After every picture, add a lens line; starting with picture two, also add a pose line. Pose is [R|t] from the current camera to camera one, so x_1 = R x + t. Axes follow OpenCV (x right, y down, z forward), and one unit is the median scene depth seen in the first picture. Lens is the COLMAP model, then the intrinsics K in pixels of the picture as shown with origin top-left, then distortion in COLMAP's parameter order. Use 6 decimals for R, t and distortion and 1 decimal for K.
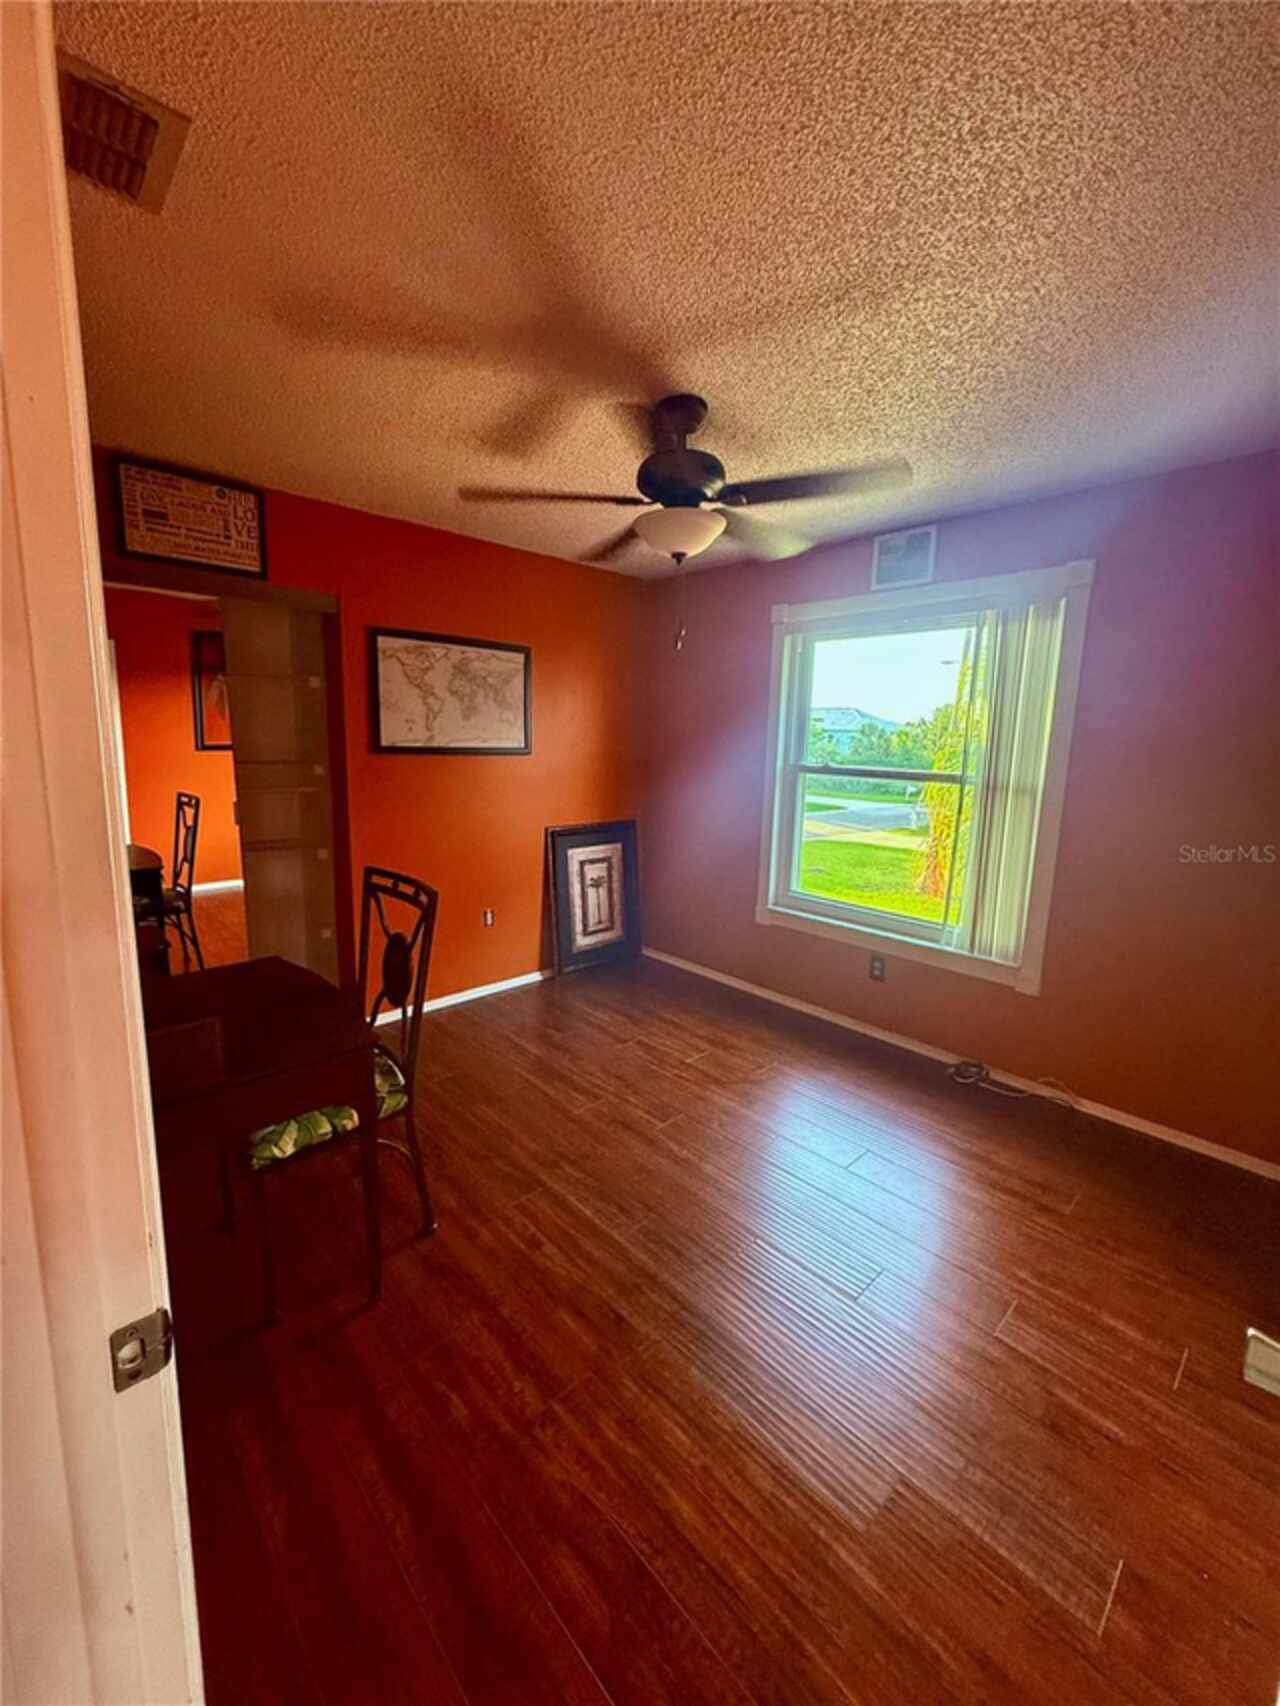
lens RADIAL K [[684.2, 0, 632.7], [0, 684.2, 846.5], [0, 0, 1]] dist [-0.001360, 0.000706]
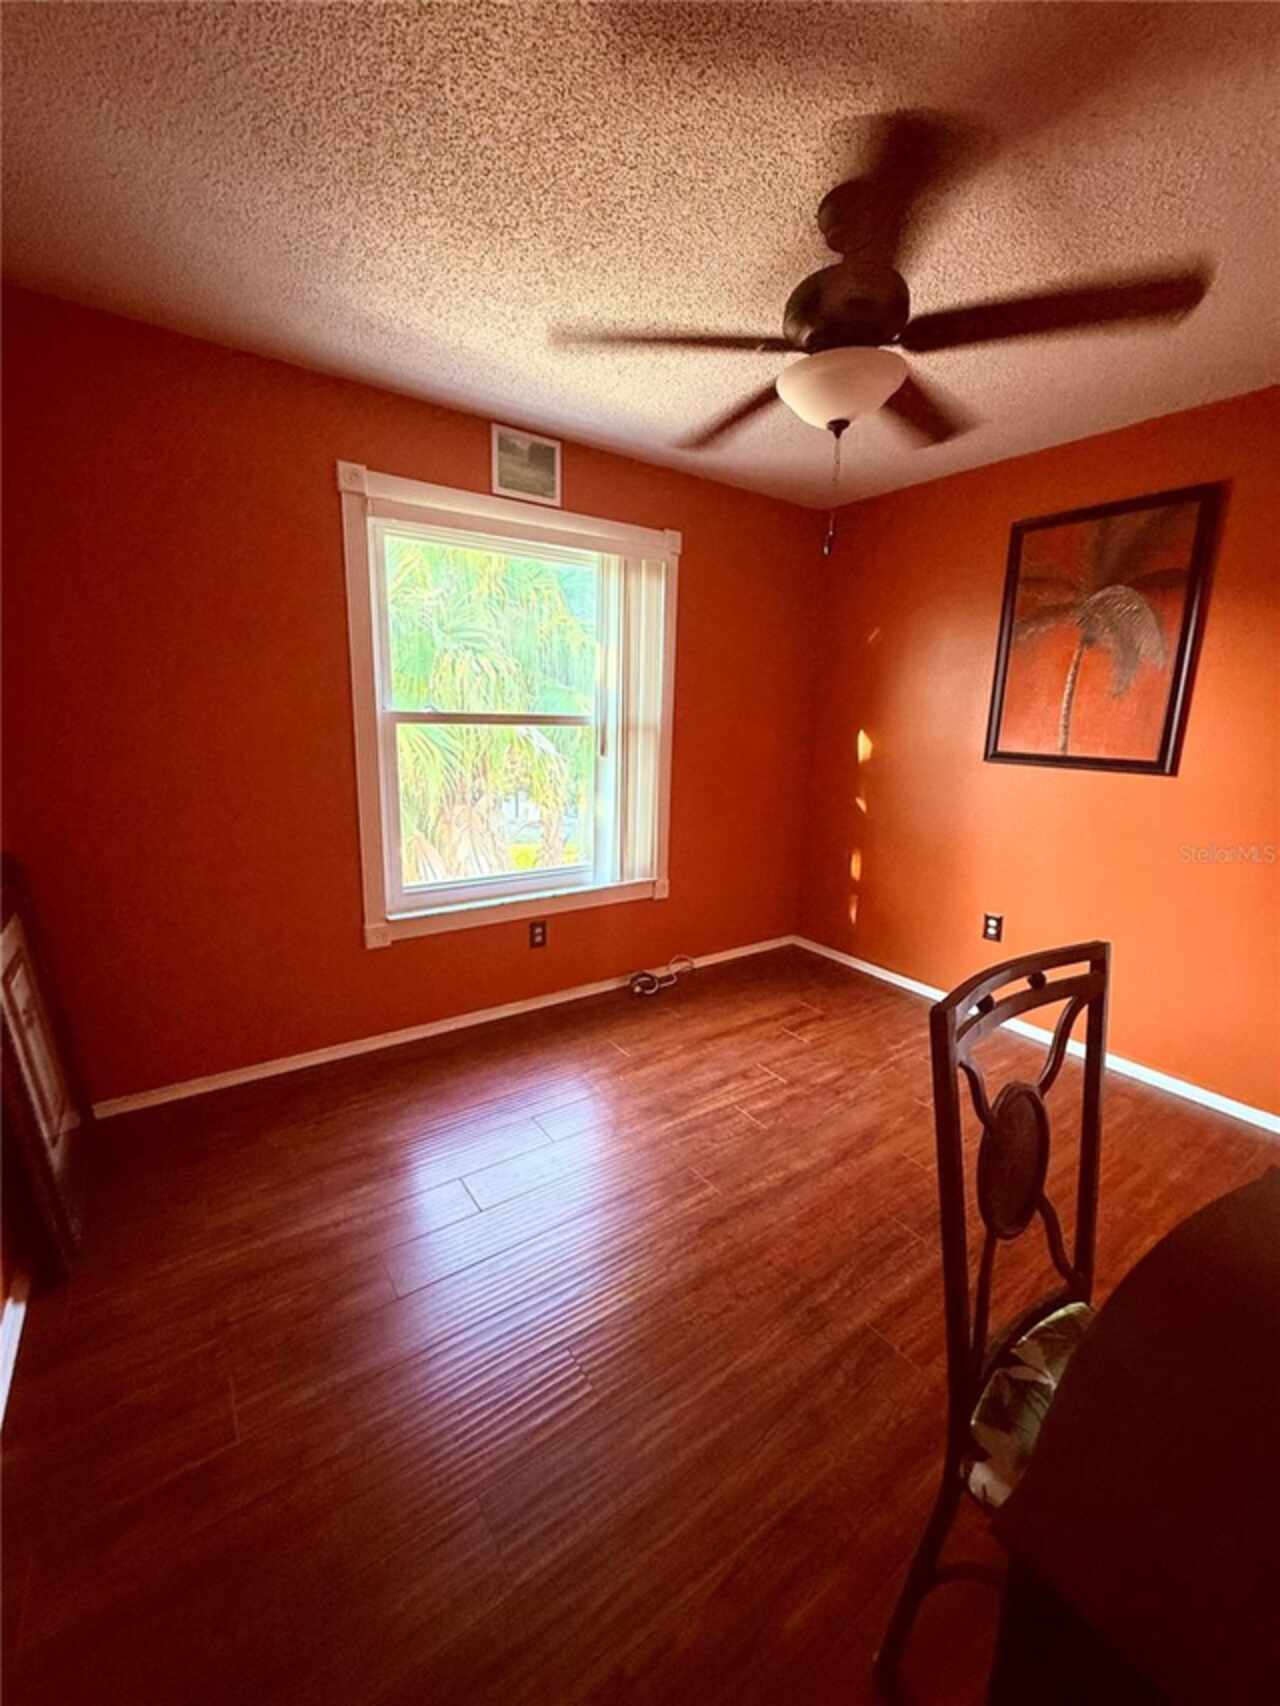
lens RADIAL K [[684.2, 0, 635.3], [0, 684.2, 849.8], [0, 0, 1]] dist [-0.001360, 0.000706]
pose [[0.135600, -0.219113, 0.966231, -0.953936], [0.137447, 0.969969, 0.200671, -0.192216], [-0.981183, 0.105595, 0.161645, 1.403823]]
